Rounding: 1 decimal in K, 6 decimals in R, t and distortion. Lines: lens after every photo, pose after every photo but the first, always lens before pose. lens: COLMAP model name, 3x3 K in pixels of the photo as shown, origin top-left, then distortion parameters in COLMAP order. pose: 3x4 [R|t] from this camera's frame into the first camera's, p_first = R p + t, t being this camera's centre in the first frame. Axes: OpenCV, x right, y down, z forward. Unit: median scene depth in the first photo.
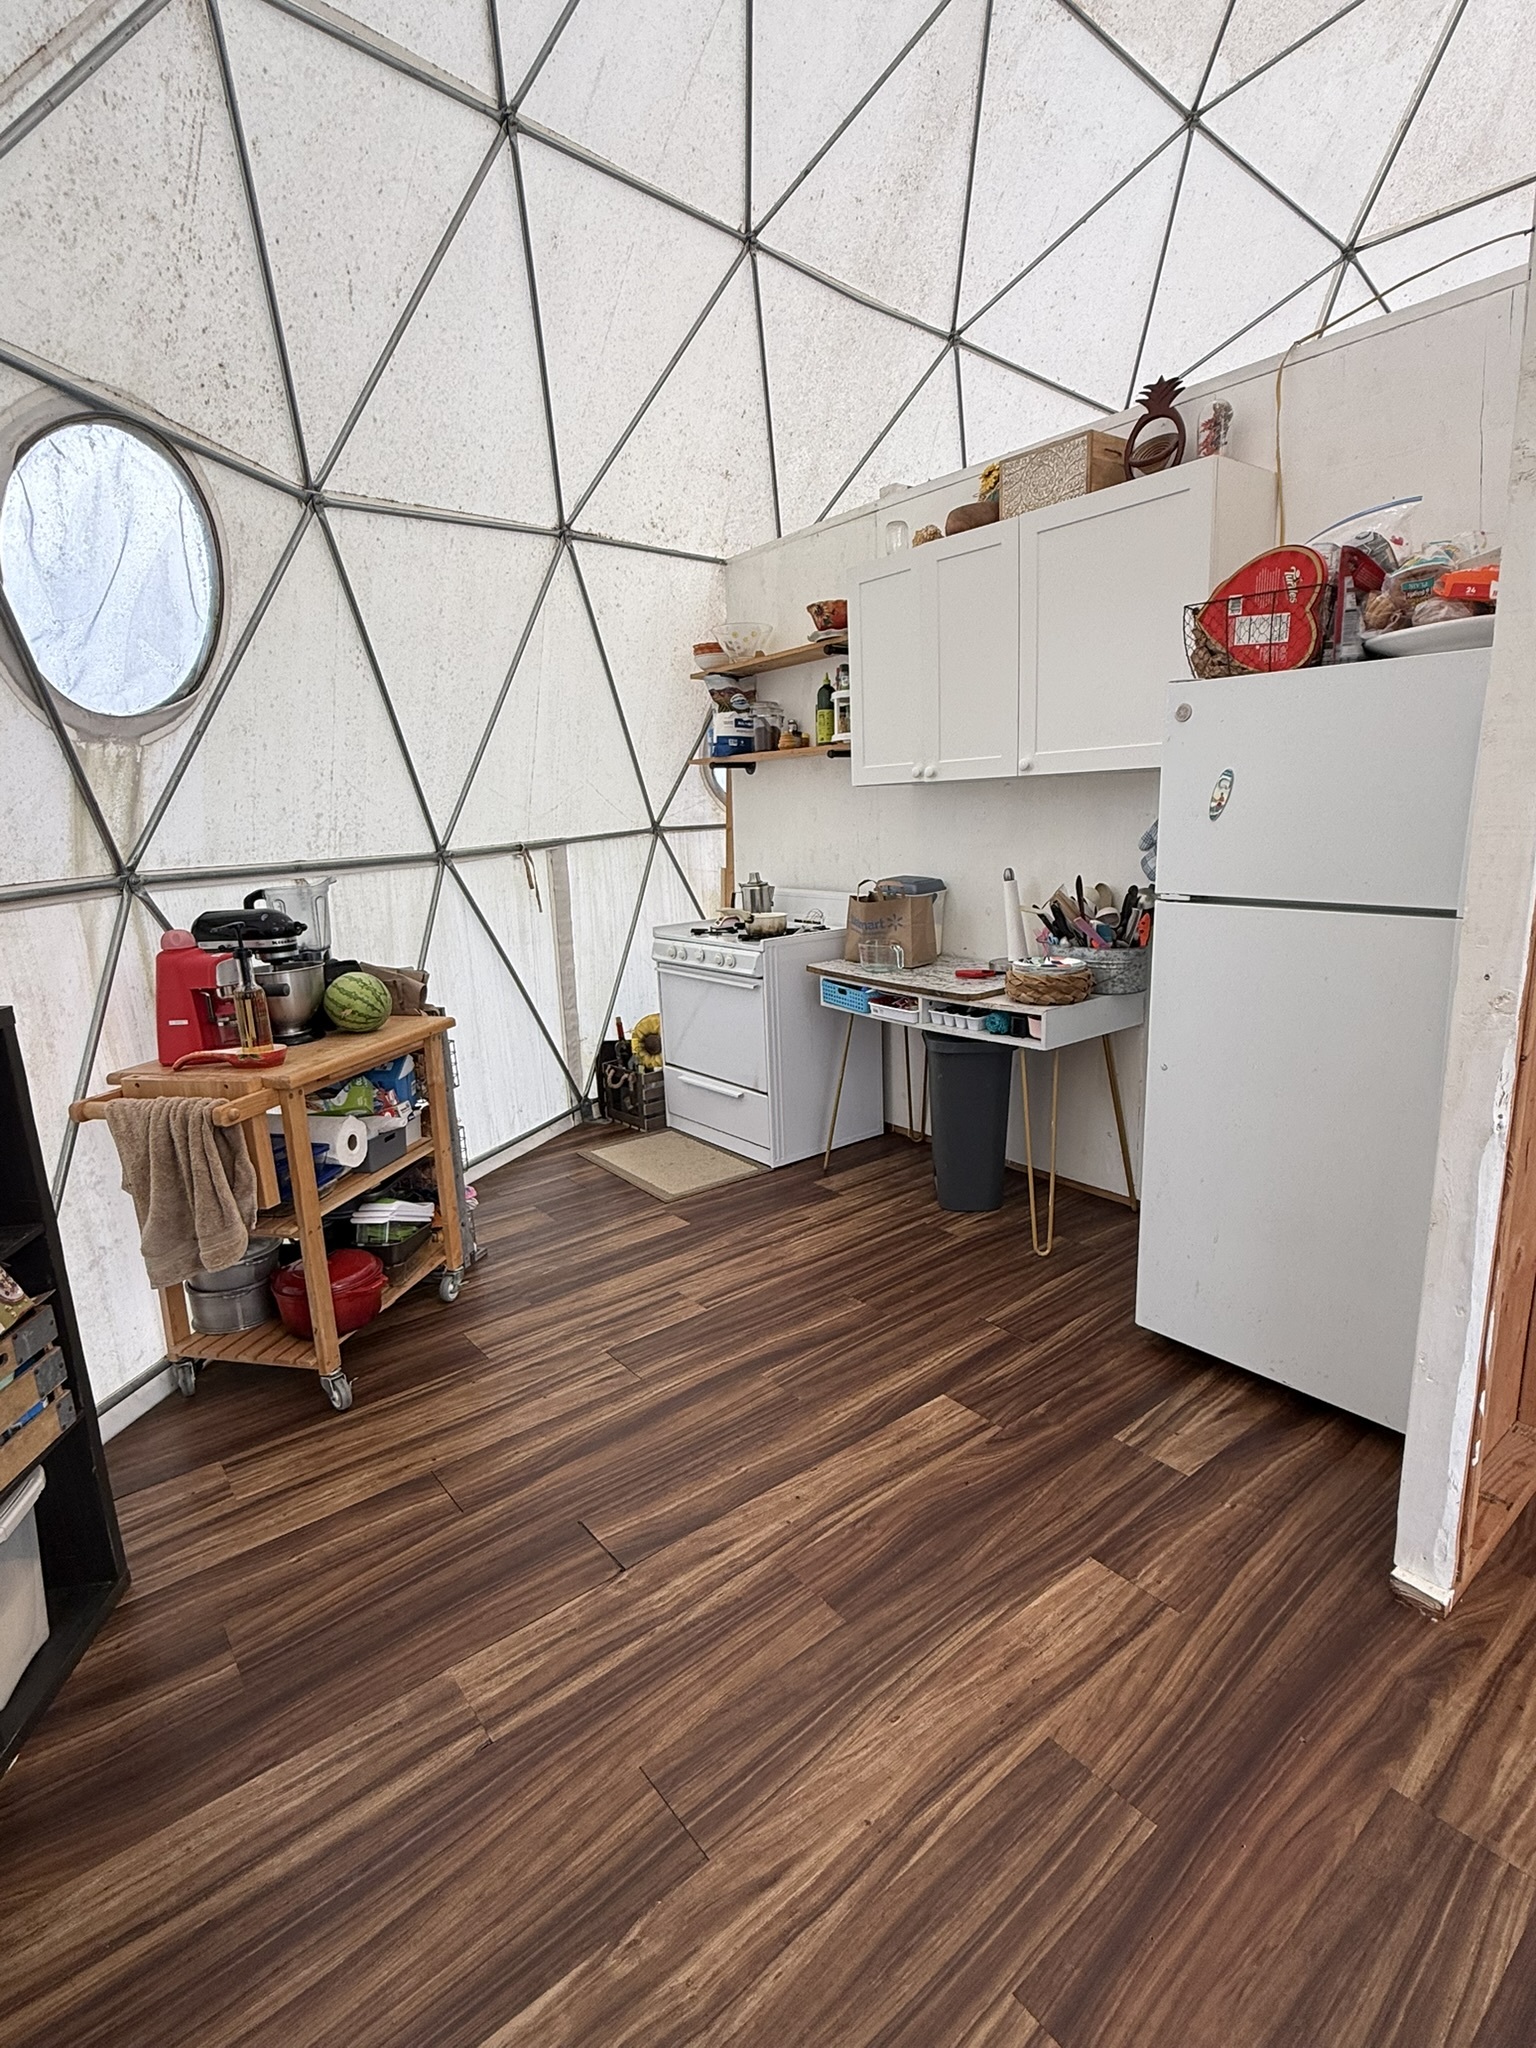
lens RADIAL K [[1024.3, 0, 776.1], [0, 1024.3, 1020.7], [0, 0, 1]] dist [0.005801, -0.000425]
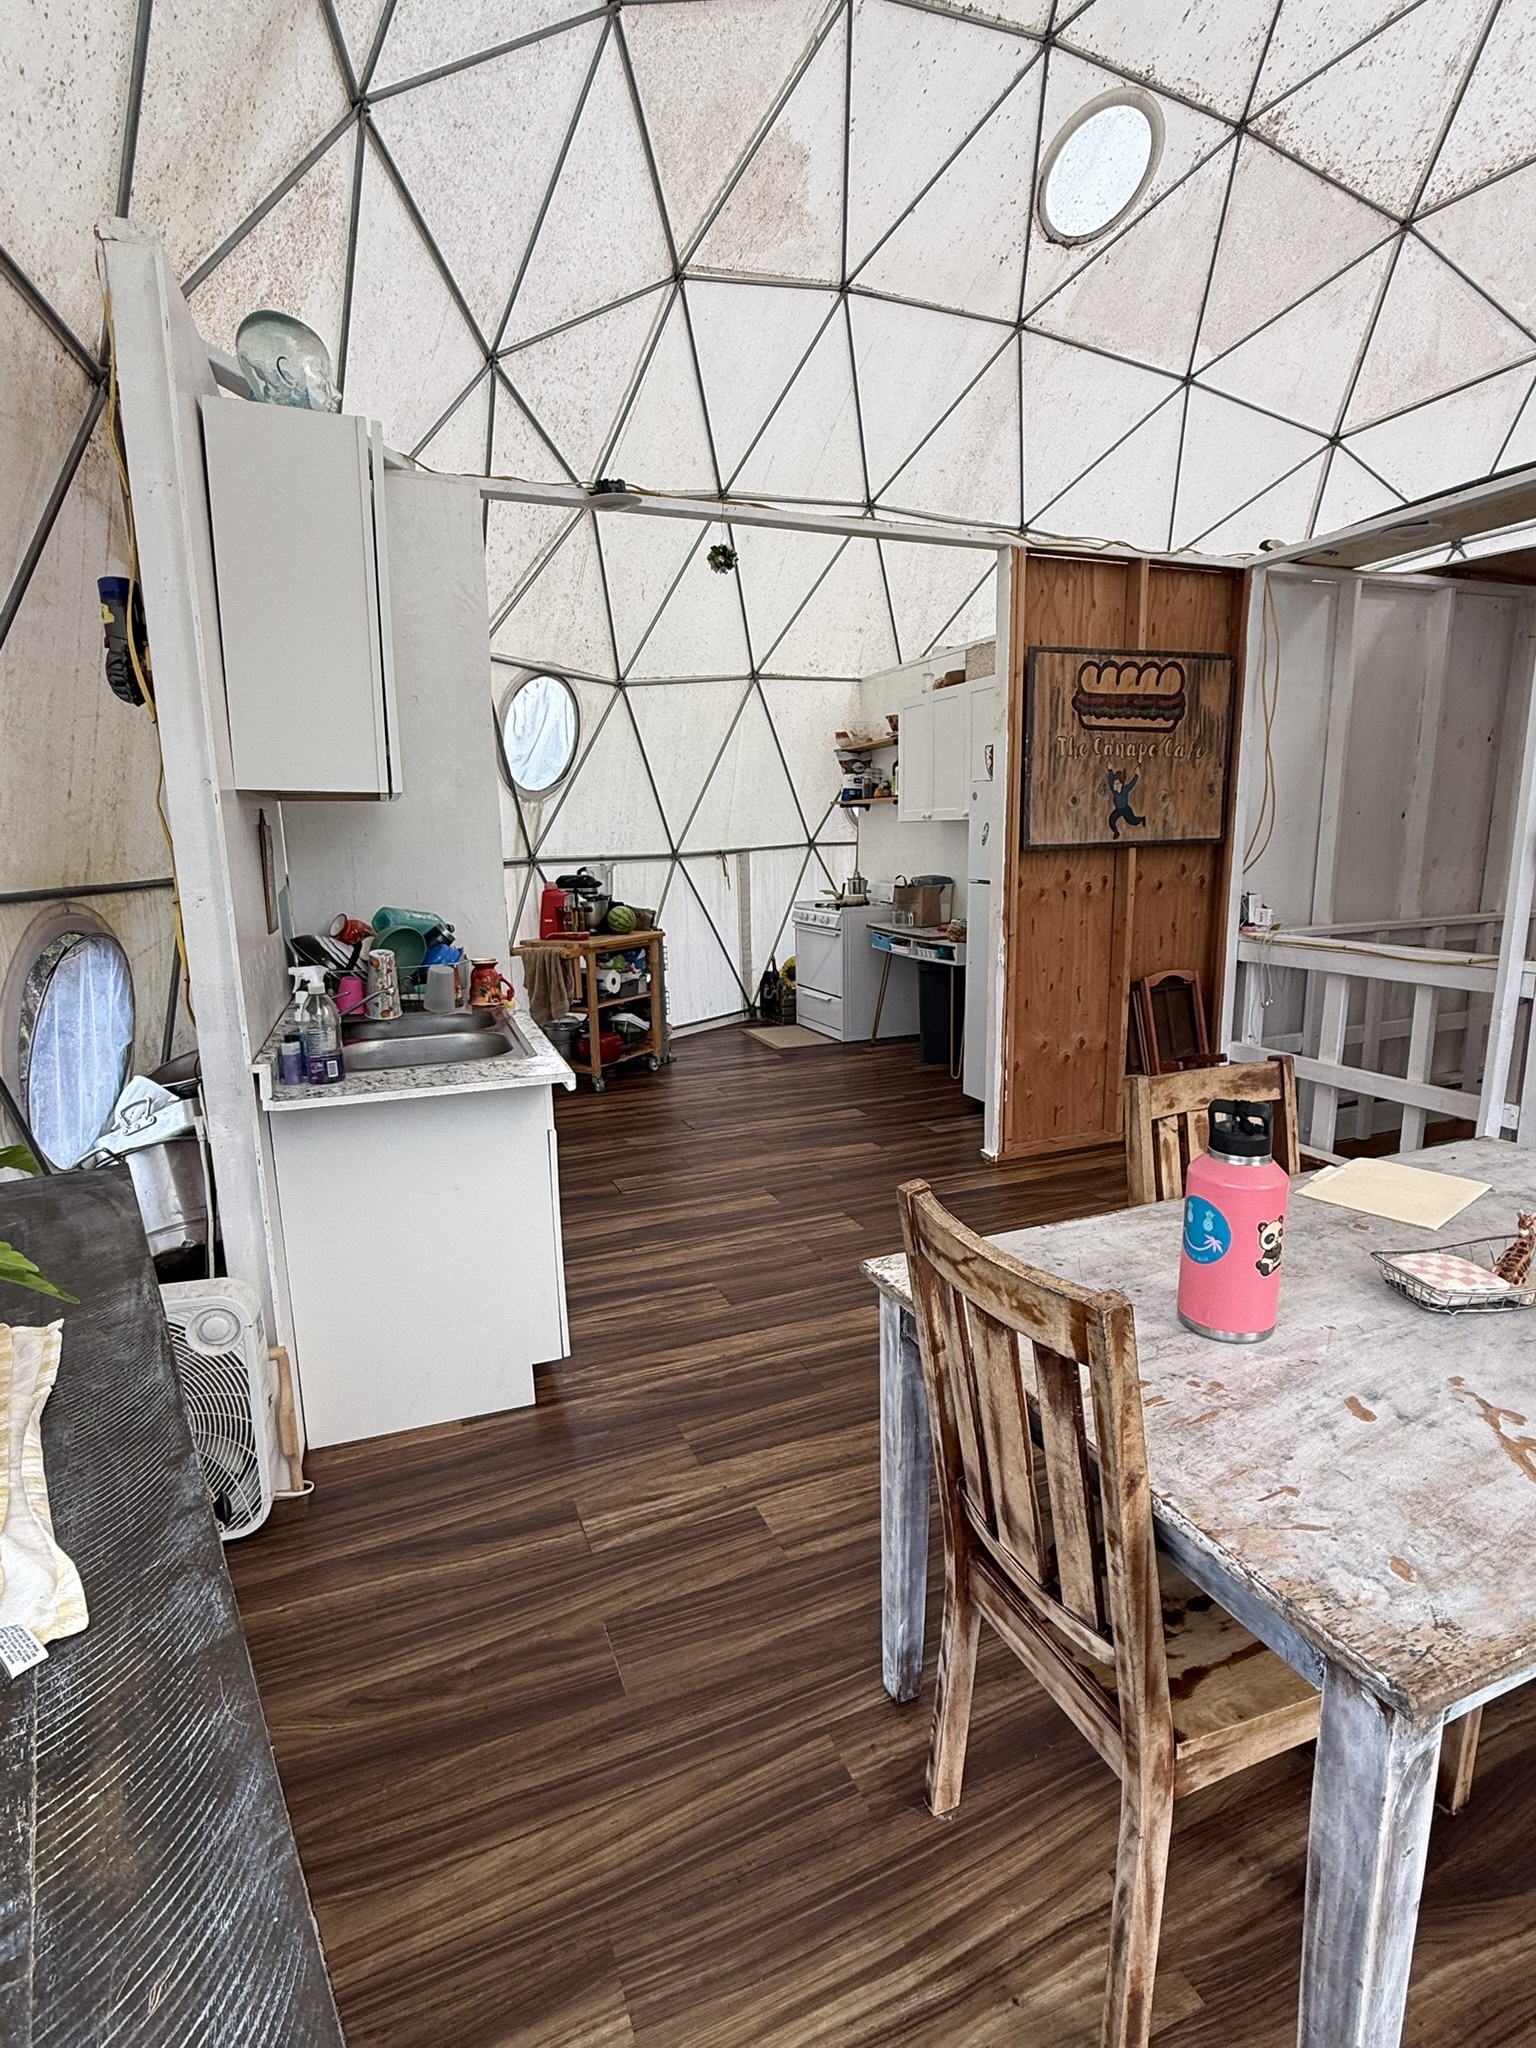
lens RADIAL K [[1024.3, 0, 769.8], [0, 1024.3, 1026.3], [0, 0, 1]] dist [0.005801, -0.000425]
pose [[0.959168, 0.071555, -0.273635, 0.436218], [-0.074393, 0.997229, 0.000005, 0.159146], [0.272877, 0.020352, 0.961834, -0.863204]]
